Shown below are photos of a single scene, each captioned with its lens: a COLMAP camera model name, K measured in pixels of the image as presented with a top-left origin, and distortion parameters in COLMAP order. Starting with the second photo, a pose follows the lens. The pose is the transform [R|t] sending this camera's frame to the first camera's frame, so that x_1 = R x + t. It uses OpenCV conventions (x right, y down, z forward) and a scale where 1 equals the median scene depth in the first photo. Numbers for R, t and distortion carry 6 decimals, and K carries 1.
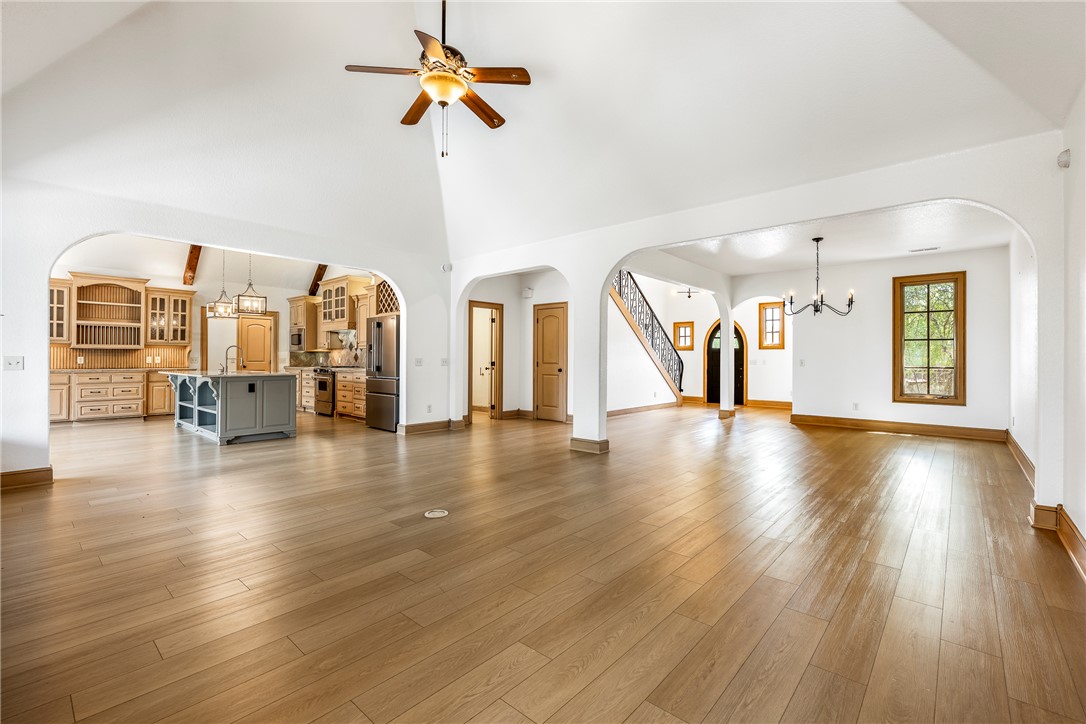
lens RADIAL K [[474.2, 0, 544.3], [0, 474.2, 356.4], [0, 0, 1]] dist [0.000471, -0.000058]
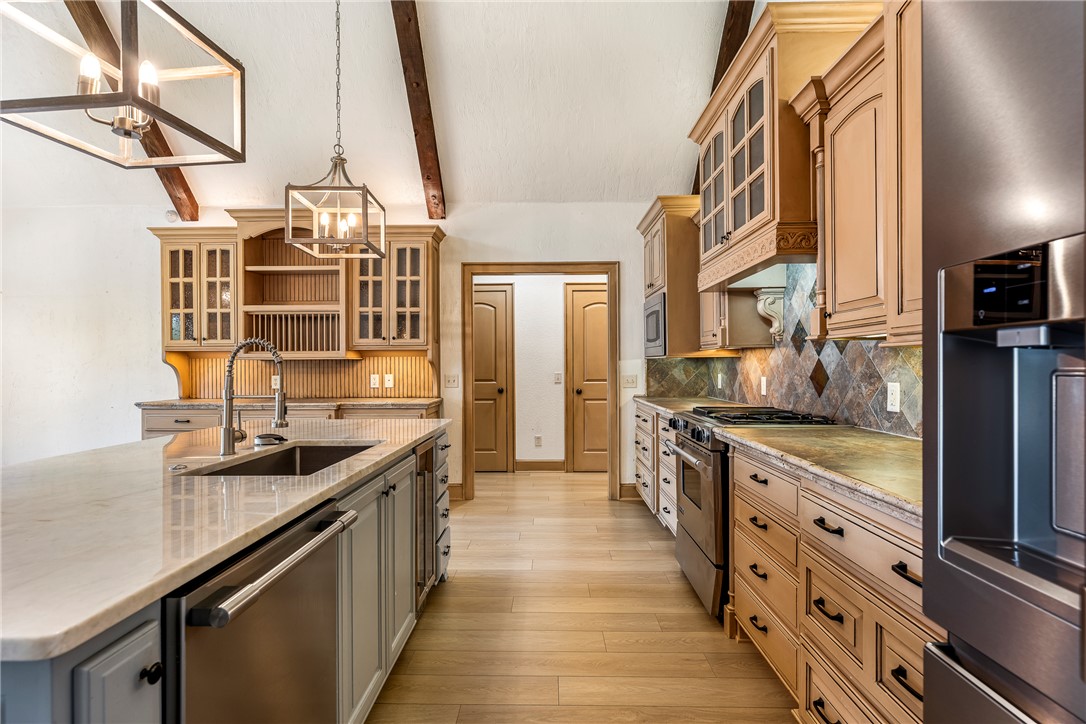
lens RADIAL K [[527.3, 0, 542.7], [0, 527.3, 361.3], [0, 0, 1]] dist [-0.001226, -0.000015]
pose [[0.645142, -0.012541, -0.763959, -0.288896], [0.010707, 0.999916, -0.007372, -0.006672], [0.763987, -0.003423, 0.645222, 0.735925]]
